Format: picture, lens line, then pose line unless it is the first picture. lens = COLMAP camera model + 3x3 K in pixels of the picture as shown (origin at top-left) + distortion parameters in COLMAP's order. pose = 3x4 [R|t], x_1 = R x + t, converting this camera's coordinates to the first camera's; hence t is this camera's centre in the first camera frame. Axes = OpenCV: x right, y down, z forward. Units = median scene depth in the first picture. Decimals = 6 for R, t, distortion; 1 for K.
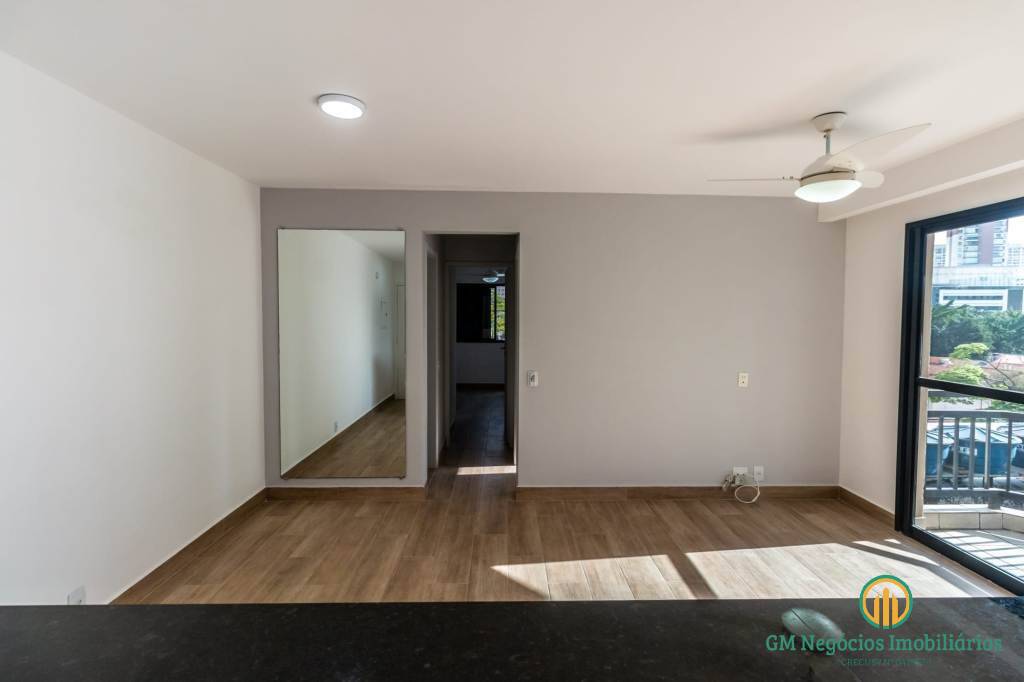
lens RADIAL K [[479.4, 0, 517.6], [0, 479.4, 335.2], [0, 0, 1]] dist [0.001705, 0.000090]
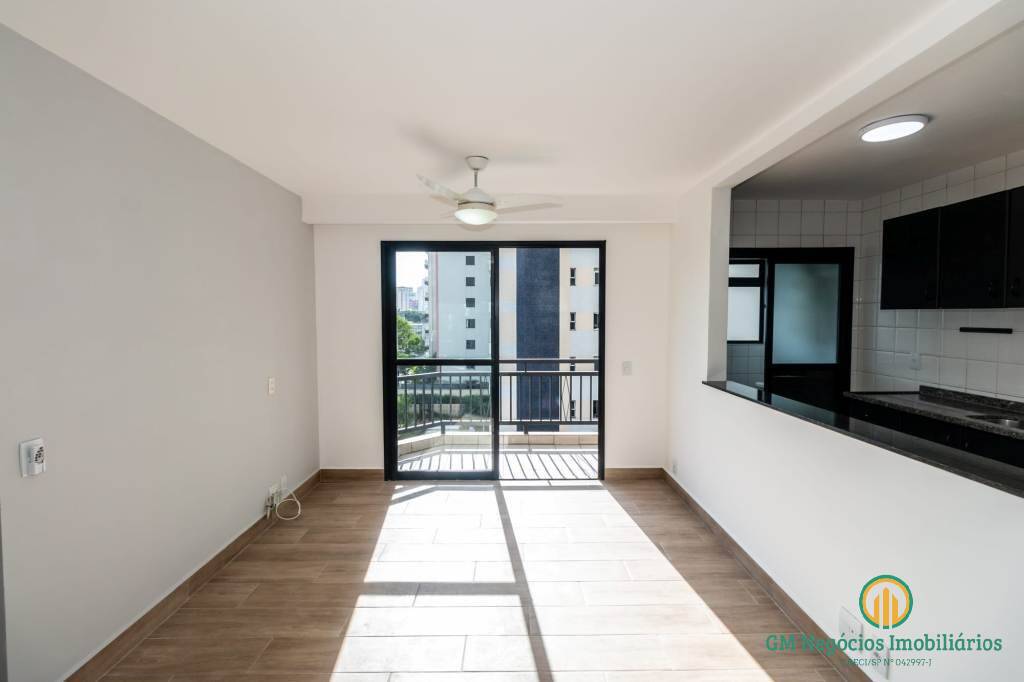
lens RADIAL K [[474.5, 0, 513.9], [0, 474.5, 335.1], [0, 0, 1]] dist [0.001751, -0.000076]
pose [[0.019306, -0.049643, 0.998580, -0.448398], [0.041286, 0.997954, 0.048813, -0.028156], [-0.998961, 0.040285, 0.021316, 0.618311]]
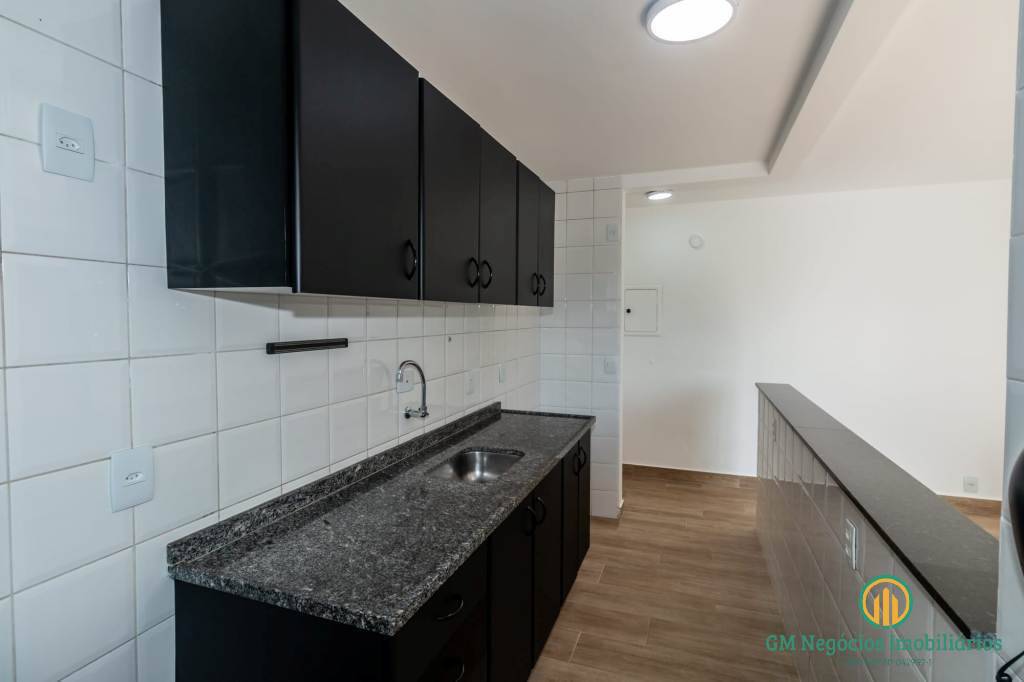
lens RADIAL K [[486.3, 0, 514.2], [0, 486.3, 335.0], [0, 0, 1]] dist [0.001254, -0.000259]
pose [[-0.382622, 0.029778, -0.923425, 0.810651], [-0.039755, 0.998024, 0.048656, 0.006181], [0.923049, 0.055327, -0.380682, 0.077364]]
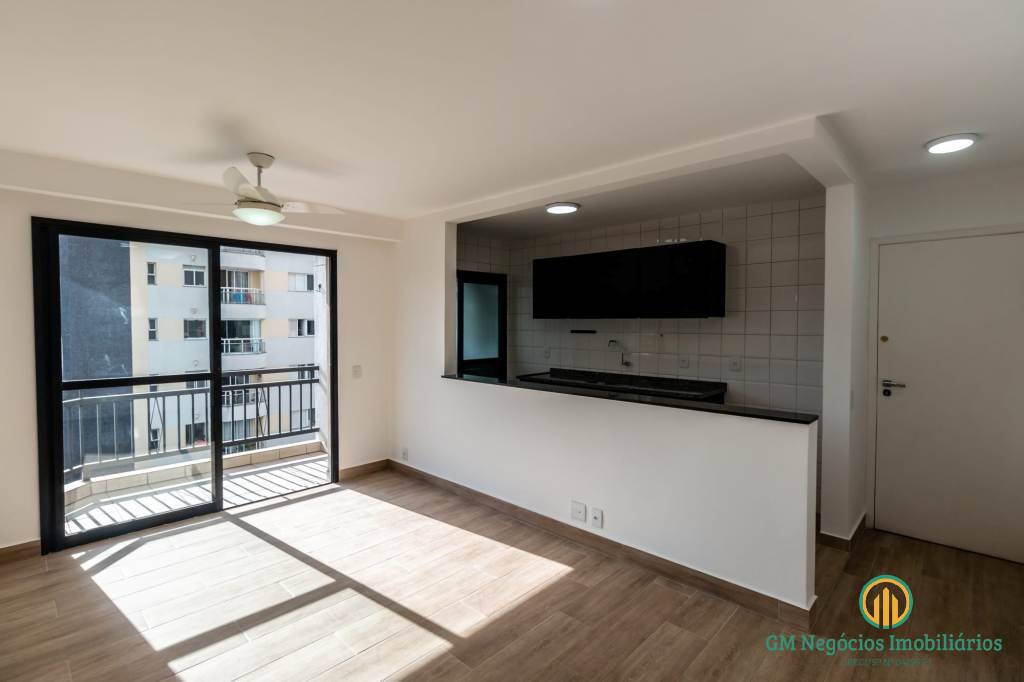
lens RADIAL K [[486.3, 0, 514.2], [0, 486.3, 335.0], [0, 0, 1]] dist [0.001254, -0.000259]
pose [[-0.705438, -0.027589, 0.708234, -0.475750], [0.021477, 0.997951, 0.060267, -0.043819], [-0.708446, 0.057726, -0.703400, 0.995813]]
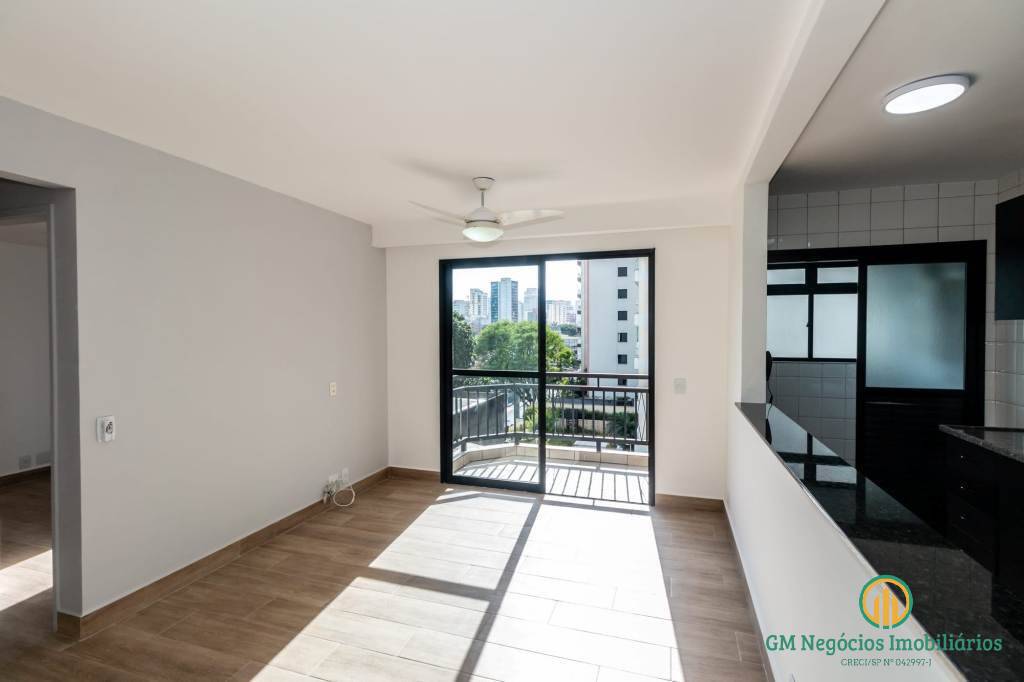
lens RADIAL K [[486.3, 0, 514.2], [0, 486.3, 335.0], [0, 0, 1]] dist [0.001254, -0.000259]
pose [[0.337386, -0.020268, 0.941148, -0.435463], [0.041725, 0.999108, 0.006558, -0.014403], [-0.940441, 0.037057, 0.337931, 0.324312]]
